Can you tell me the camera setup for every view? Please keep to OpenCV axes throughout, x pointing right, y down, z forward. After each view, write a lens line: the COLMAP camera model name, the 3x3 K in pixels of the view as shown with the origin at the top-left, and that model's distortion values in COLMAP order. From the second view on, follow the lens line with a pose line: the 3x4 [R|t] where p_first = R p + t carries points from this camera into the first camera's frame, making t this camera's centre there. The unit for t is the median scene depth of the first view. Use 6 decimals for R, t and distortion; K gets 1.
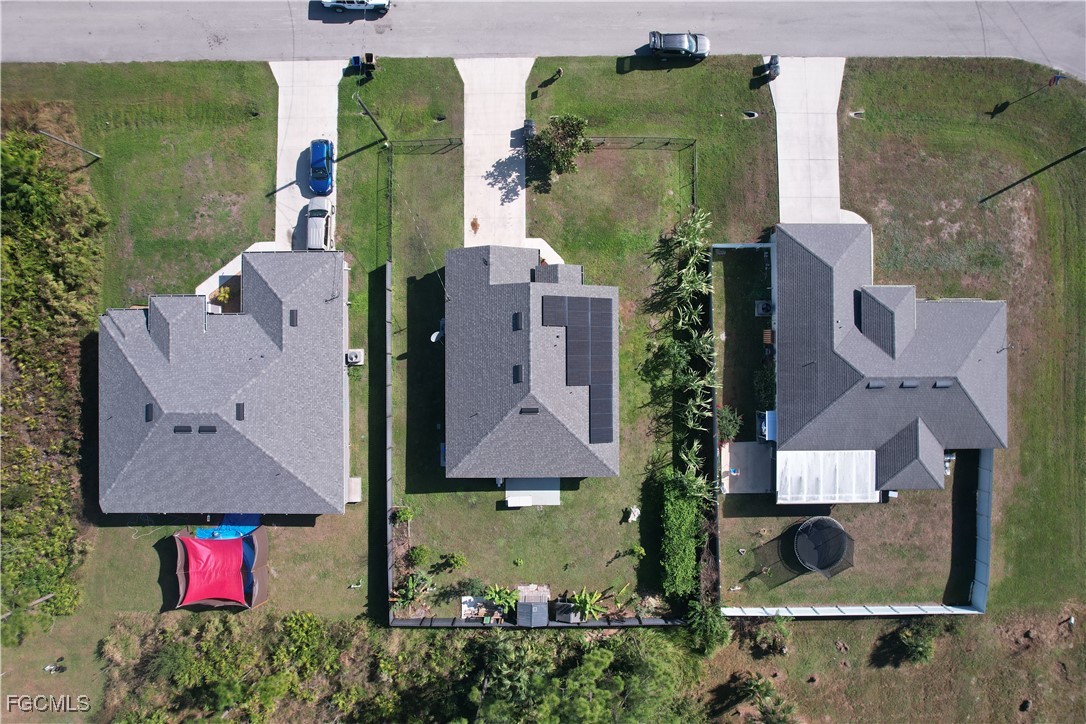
lens RADIAL K [[693.6, 0, 540.9], [0, 693.6, 375.5], [0, 0, 1]] dist [-0.074511, 0.050556]
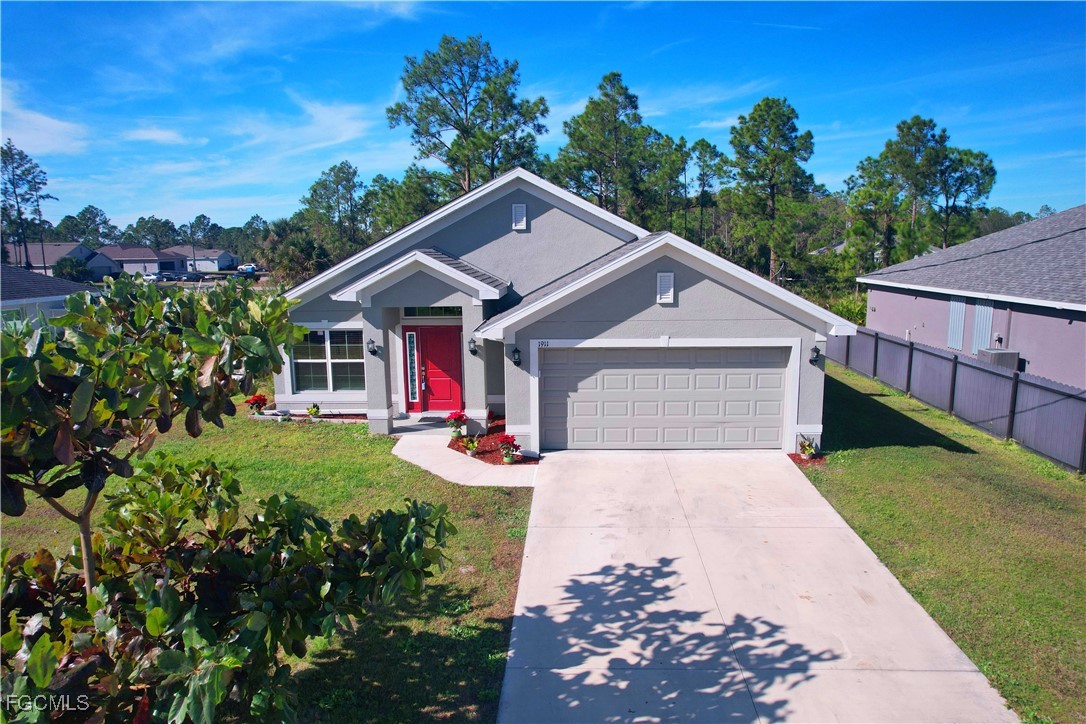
lens RADIAL K [[693.6, 0, 540.9], [0, 693.6, 375.5], [0, 0, 1]] dist [-0.074511, 0.050556]
pose [[-0.998415, -0.000751, 0.056281, -0.036285], [0.055520, -0.177547, 0.982545, -0.409445], [0.009255, 0.984112, 0.177307, 0.922689]]
